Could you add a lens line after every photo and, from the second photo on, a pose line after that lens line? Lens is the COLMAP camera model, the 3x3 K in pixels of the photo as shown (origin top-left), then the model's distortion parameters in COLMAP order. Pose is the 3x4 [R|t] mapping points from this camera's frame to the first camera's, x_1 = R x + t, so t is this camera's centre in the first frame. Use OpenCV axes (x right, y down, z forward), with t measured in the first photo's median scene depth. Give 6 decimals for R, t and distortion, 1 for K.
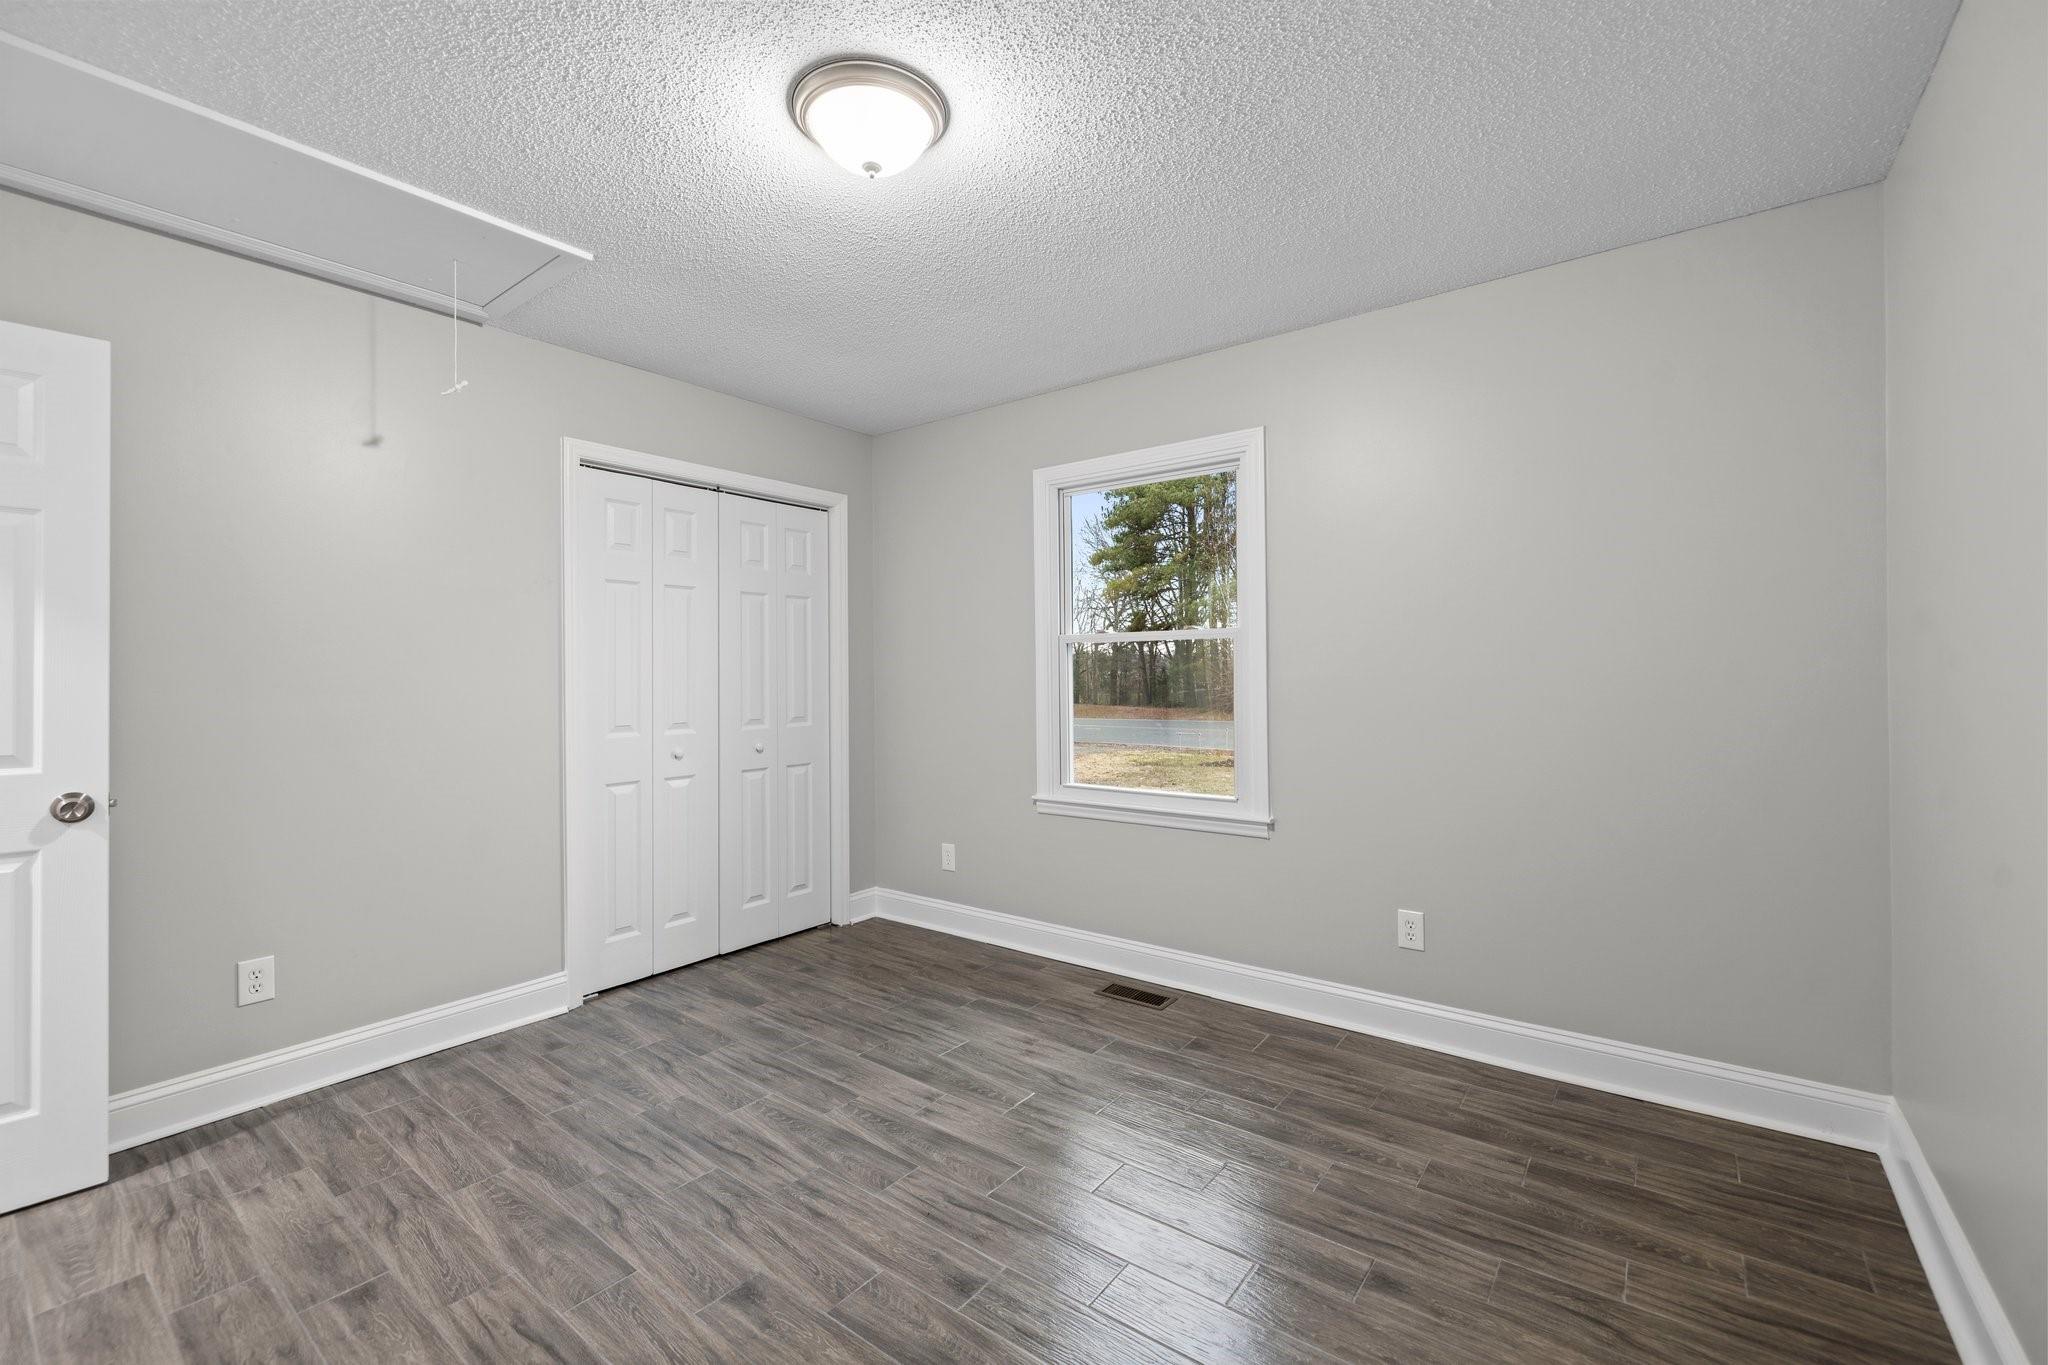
lens RADIAL K [[863.8, 0, 1023.4], [0, 863.8, 681.4], [0, 0, 1]] dist [0.000909, -0.000658]
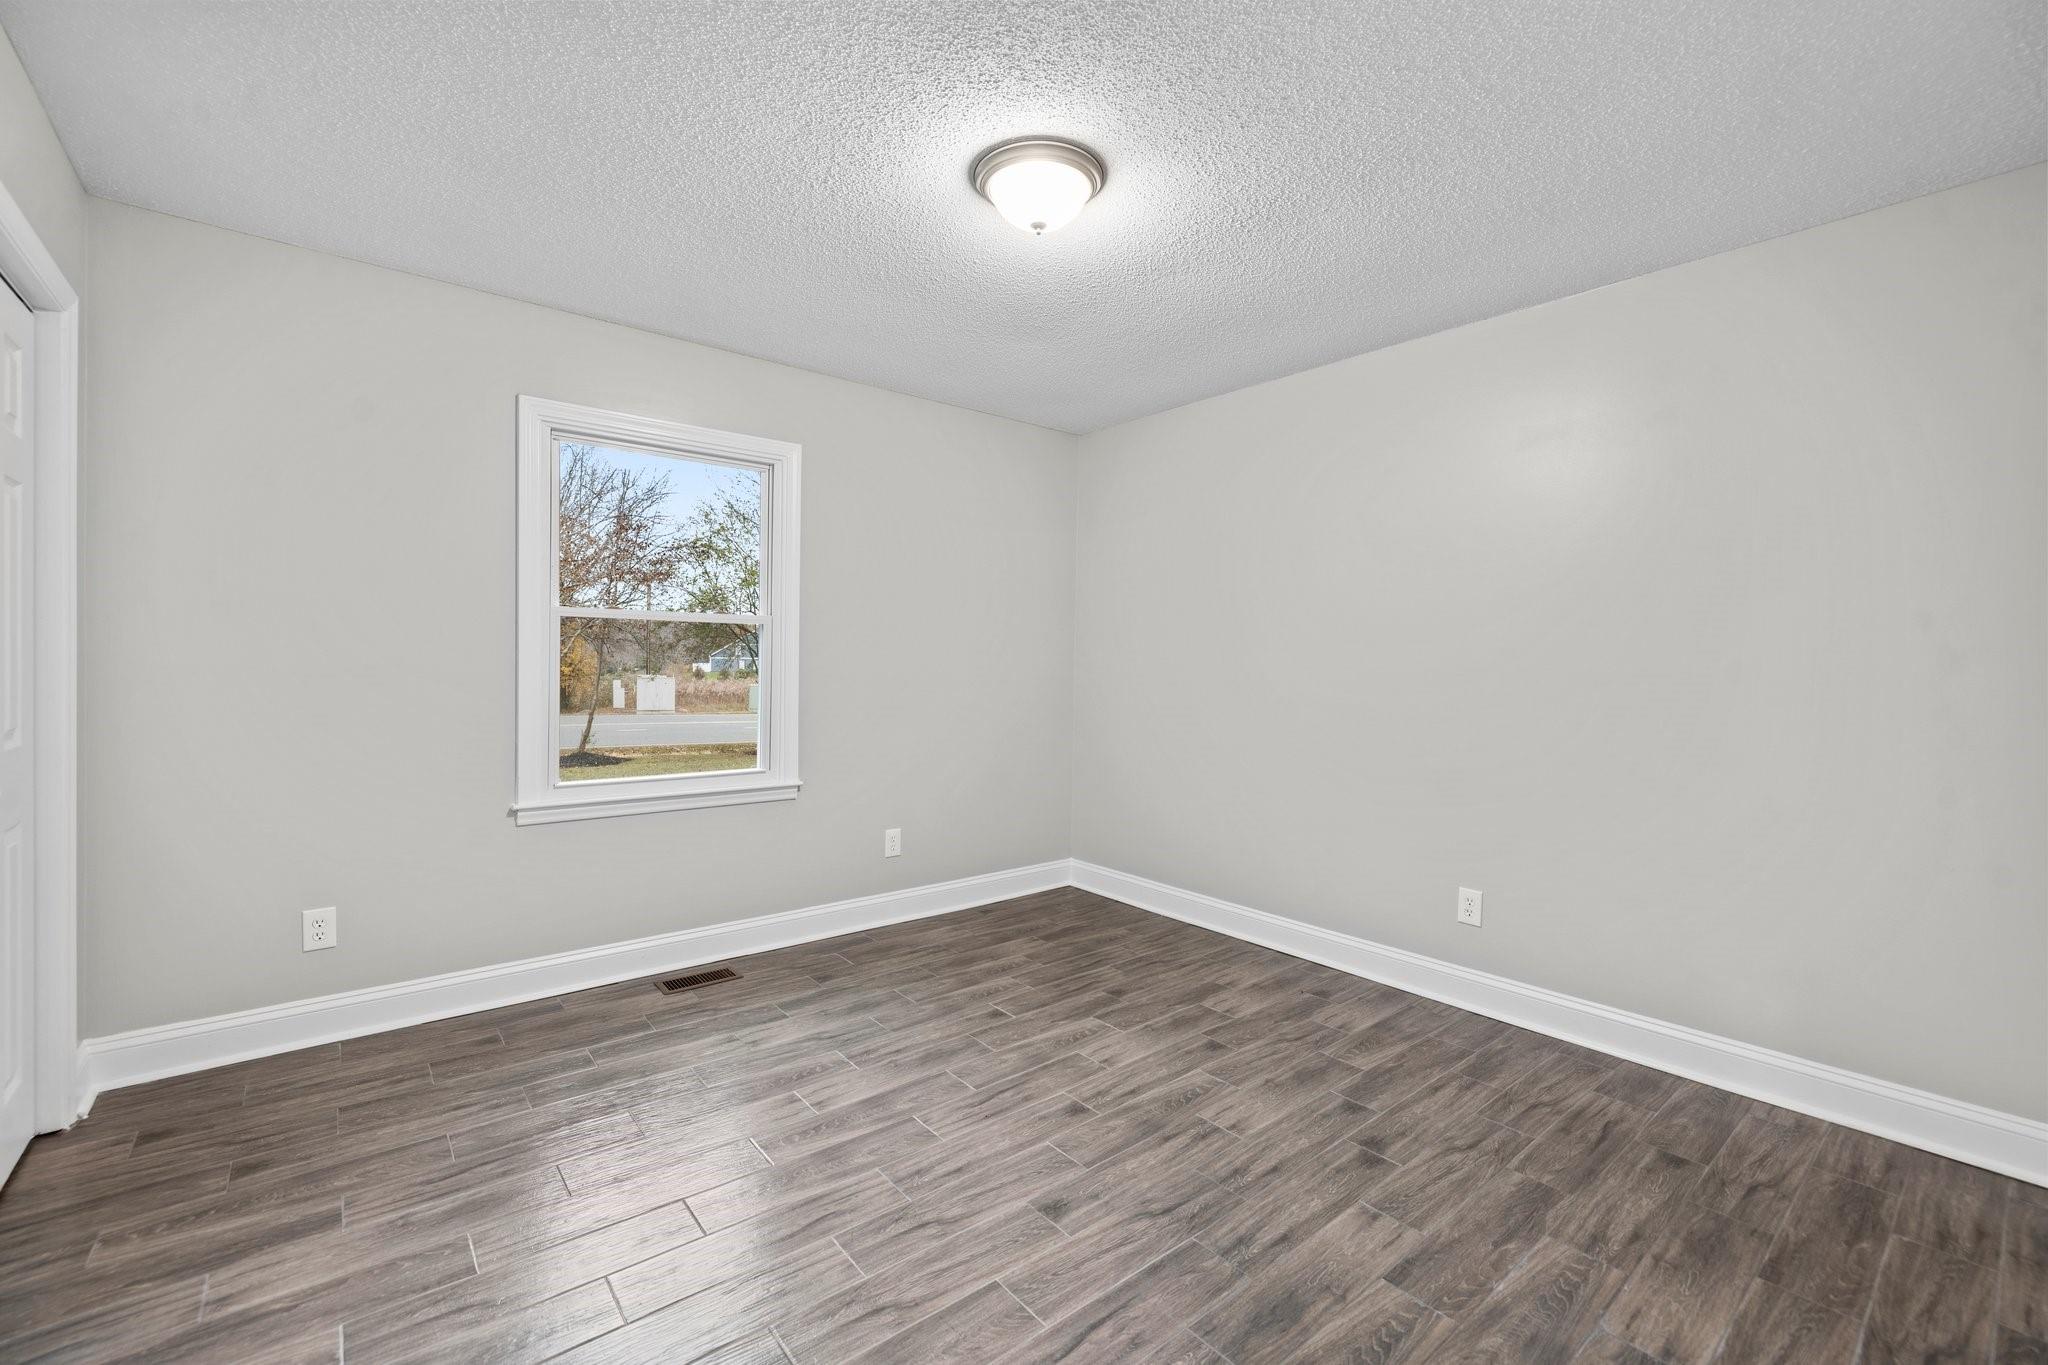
lens RADIAL K [[863.8, 0, 1015.9], [0, 863.8, 687.4], [0, 0, 1]] dist [0.000909, -0.000658]
pose [[0.220685, -0.017450, 0.975189, -0.934192], [-0.009640, 0.999752, 0.020072, 0.003953], [-0.975298, -0.013831, 0.220462, 0.532030]]
